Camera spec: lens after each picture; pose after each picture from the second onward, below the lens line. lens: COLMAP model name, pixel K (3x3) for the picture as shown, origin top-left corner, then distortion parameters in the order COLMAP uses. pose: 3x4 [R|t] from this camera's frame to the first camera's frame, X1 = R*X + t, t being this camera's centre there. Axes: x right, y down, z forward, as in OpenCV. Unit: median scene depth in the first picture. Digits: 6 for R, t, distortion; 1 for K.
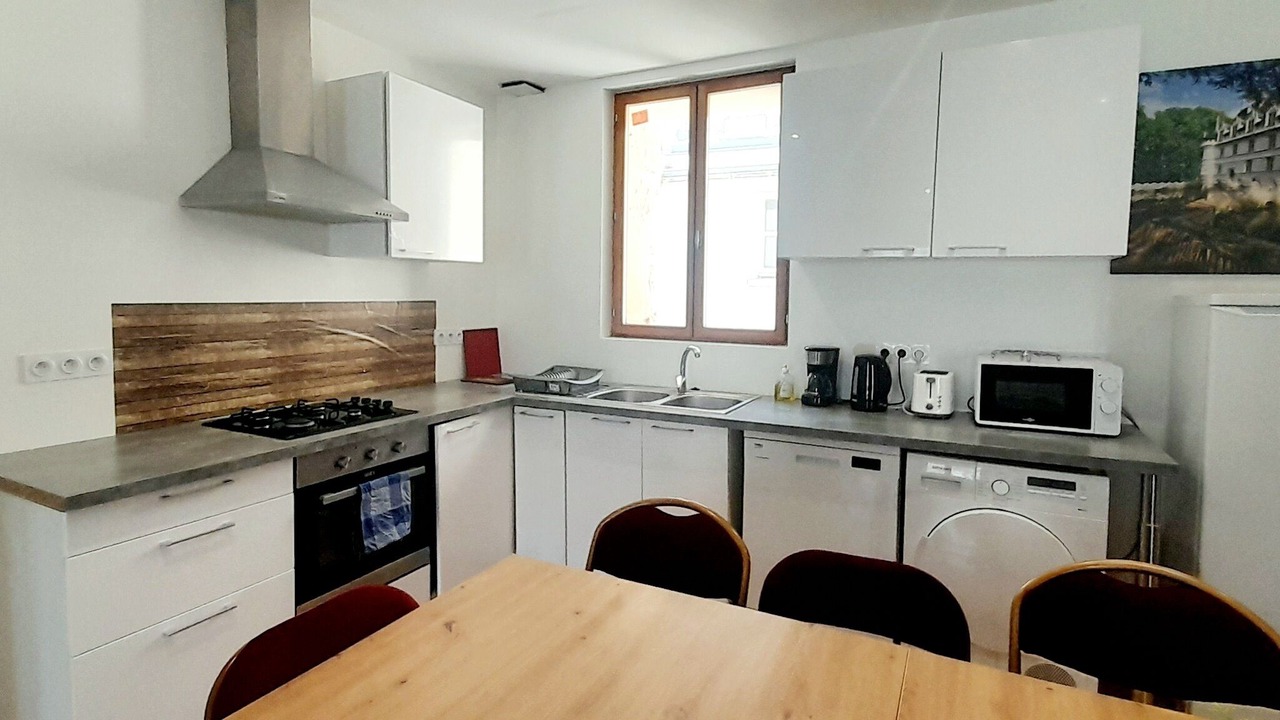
lens RADIAL K [[647.5, 0, 638.5], [0, 647.5, 324.7], [0, 0, 1]] dist [0.021993, -0.013980]
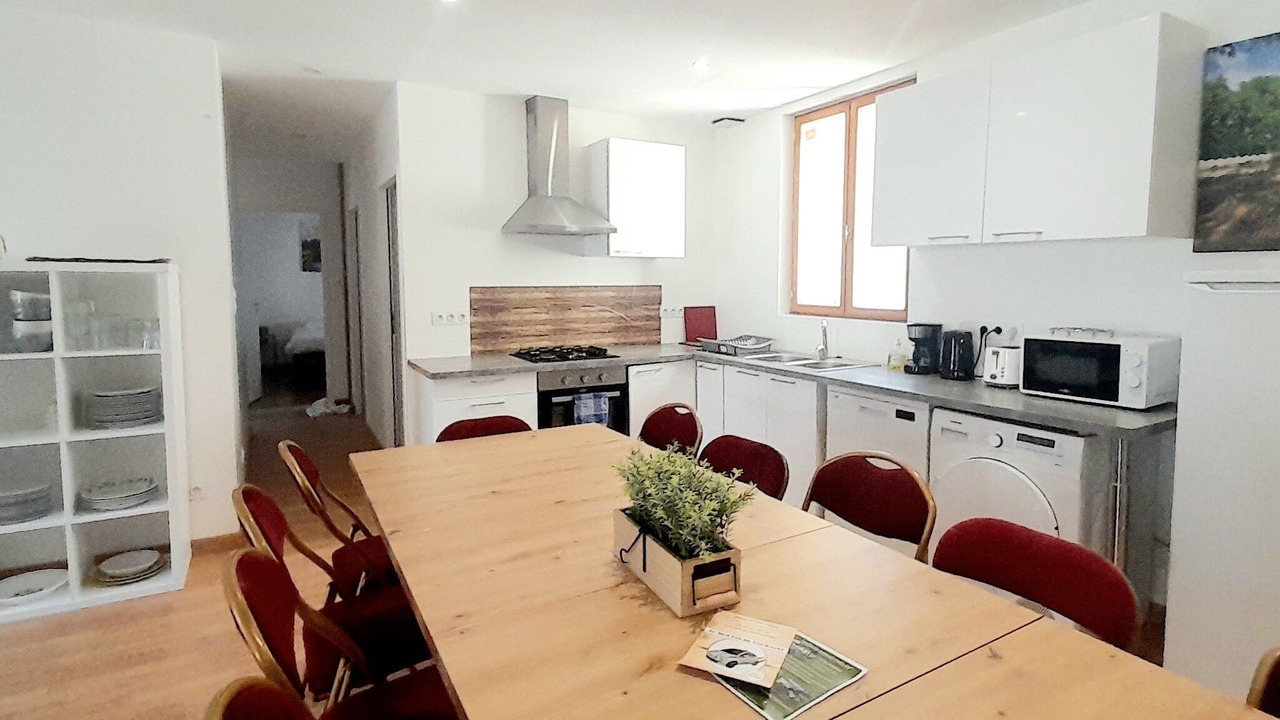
lens RADIAL K [[647.5, 0, 638.5], [0, 647.5, 324.7], [0, 0, 1]] dist [0.021993, -0.013980]
pose [[0.839991, 0.027951, -0.541880, 0.542077], [-0.018845, 0.999573, 0.022347, 0.023617], [0.542273, -0.008560, 0.840159, -0.272560]]
